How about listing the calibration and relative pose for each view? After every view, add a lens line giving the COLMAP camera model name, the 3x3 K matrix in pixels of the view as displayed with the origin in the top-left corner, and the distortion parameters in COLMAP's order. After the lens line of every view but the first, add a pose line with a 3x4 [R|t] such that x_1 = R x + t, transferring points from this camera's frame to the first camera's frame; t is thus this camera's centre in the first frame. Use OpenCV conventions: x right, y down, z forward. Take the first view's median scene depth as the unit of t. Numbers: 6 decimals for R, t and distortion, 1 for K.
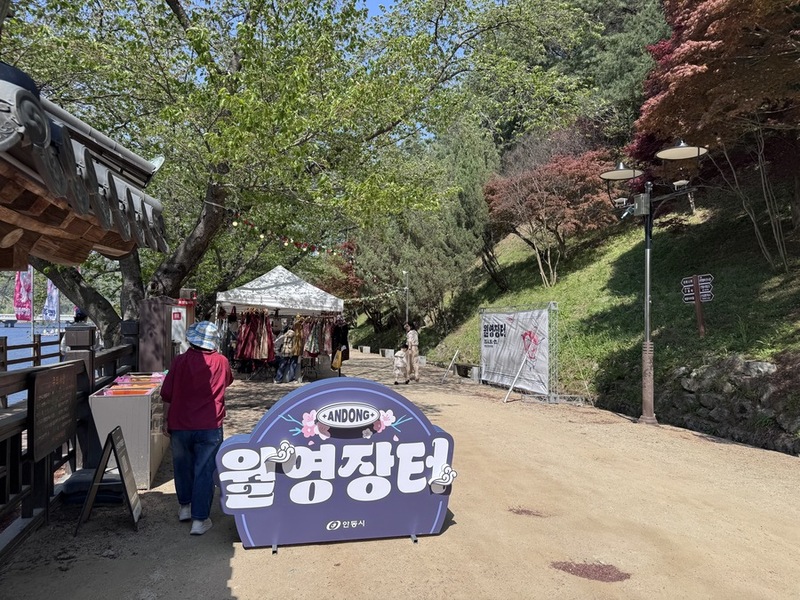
lens RADIAL K [[558.7, 0, 400.3], [0, 558.7, 300.6], [0, 0, 1]] dist [0.000929, -0.000950]
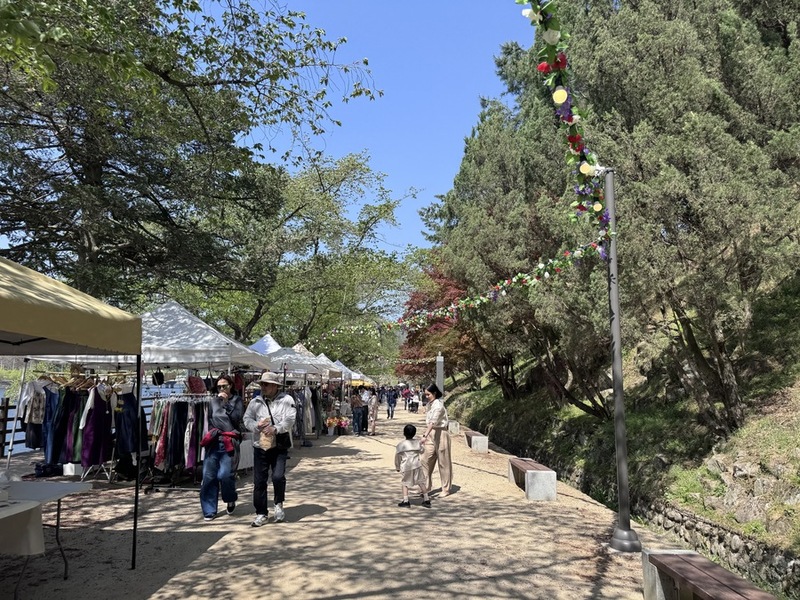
lens RADIAL K [[558.7, 0, 399.1], [0, 558.7, 299.8], [0, 0, 1]] dist [0.000929, -0.000950]
pose [[0.971153, -0.033886, -0.236039, -0.018350], [0.007631, 0.993761, -0.111271, 0.029799], [0.238337, 0.106260, 0.965352, 0.669016]]
